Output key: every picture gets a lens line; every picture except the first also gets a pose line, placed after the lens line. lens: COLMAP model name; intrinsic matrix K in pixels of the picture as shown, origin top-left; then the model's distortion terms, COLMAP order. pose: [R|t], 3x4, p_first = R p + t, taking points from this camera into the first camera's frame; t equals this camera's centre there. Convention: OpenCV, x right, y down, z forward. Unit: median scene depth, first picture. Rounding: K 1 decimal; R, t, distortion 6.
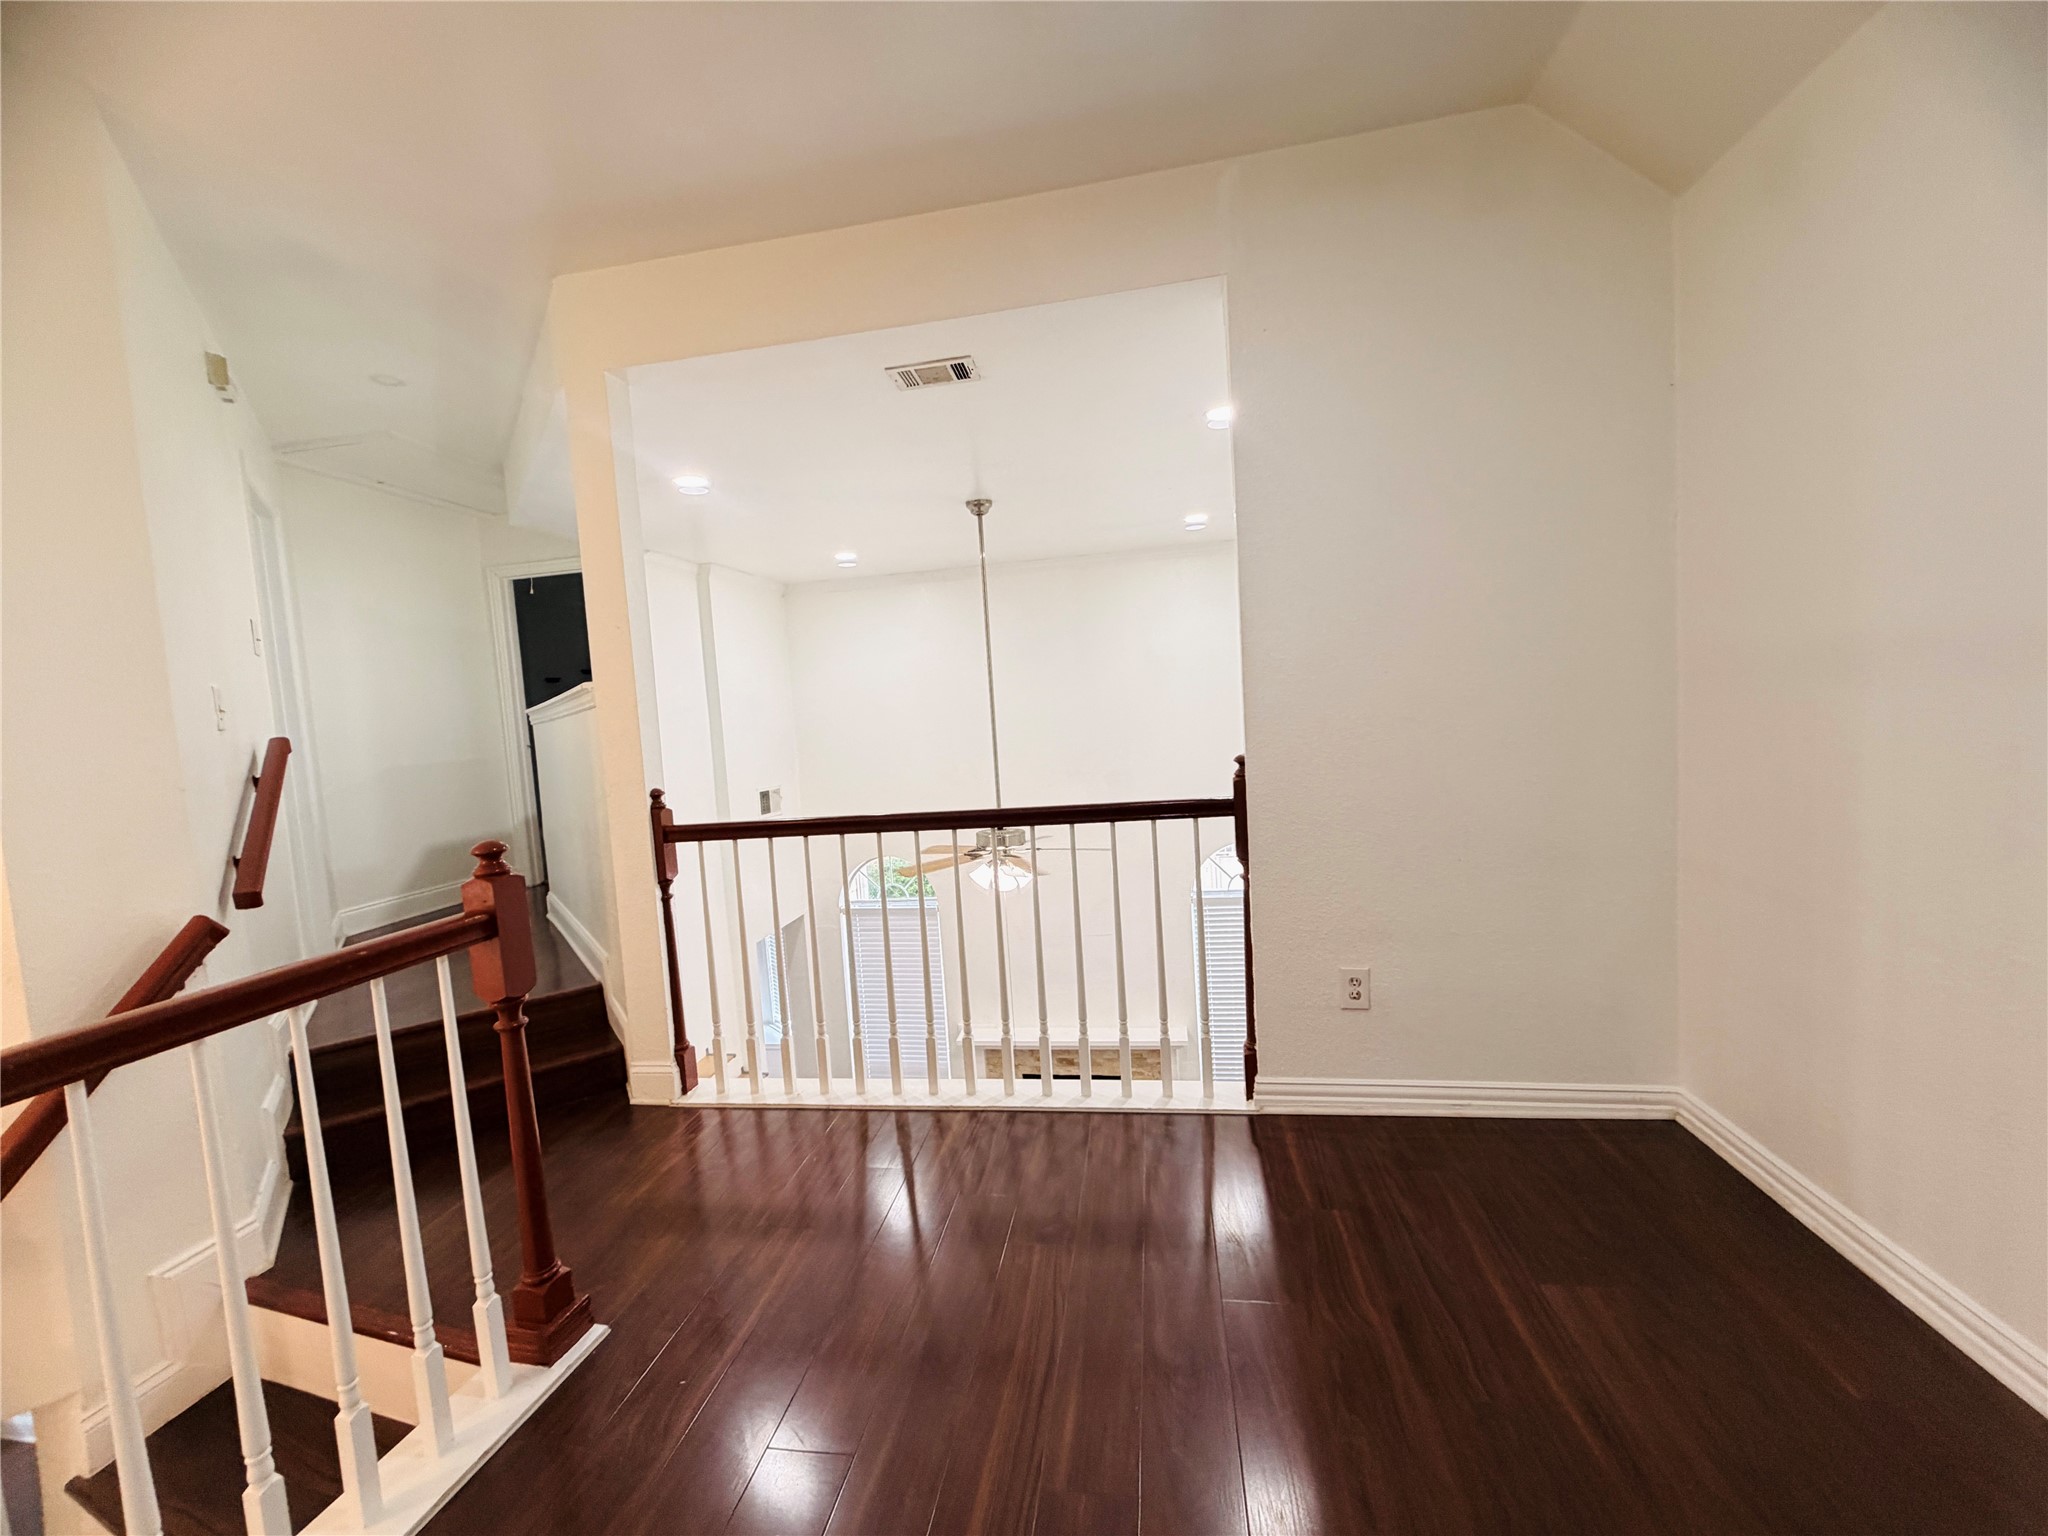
lens RADIAL K [[815.6, 0, 1018.8], [0, 815.6, 768.5], [0, 0, 1]] dist [-0.000094, 0.000448]
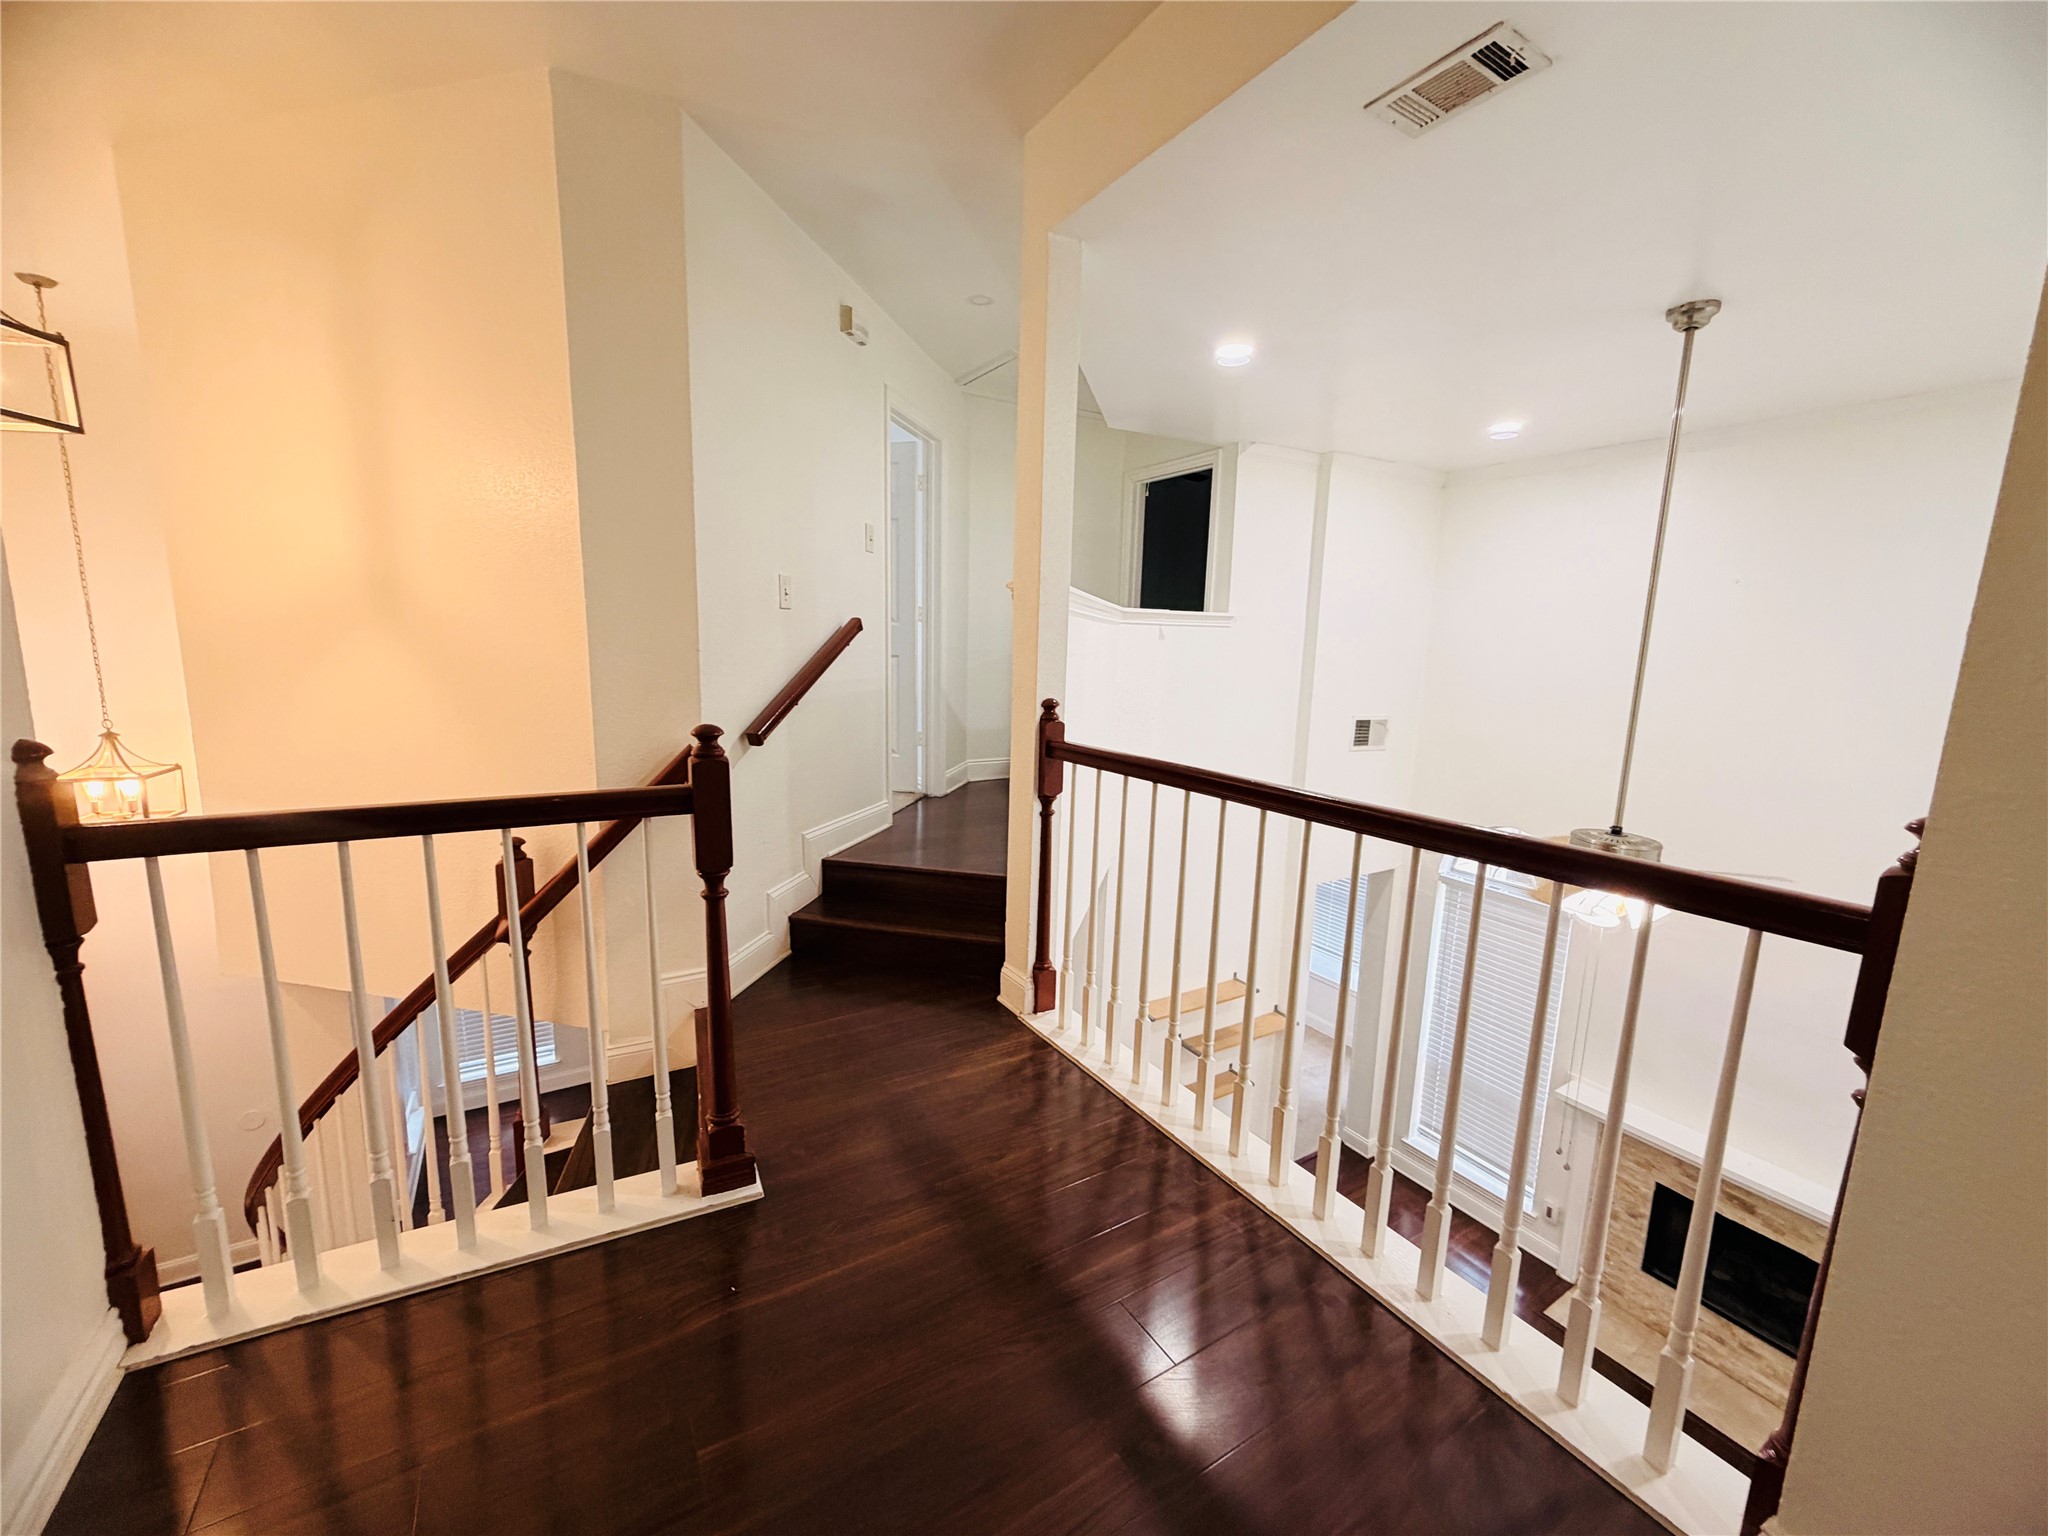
lens RADIAL K [[815.6, 0, 1018.8], [0, 815.6, 768.5], [0, 0, 1]] dist [-0.000094, 0.000448]
pose [[0.643315, 0.203579, -0.738039, 0.240232], [-0.120694, 0.978912, 0.164817, -0.047097], [0.756028, -0.016952, 0.654319, 0.349736]]
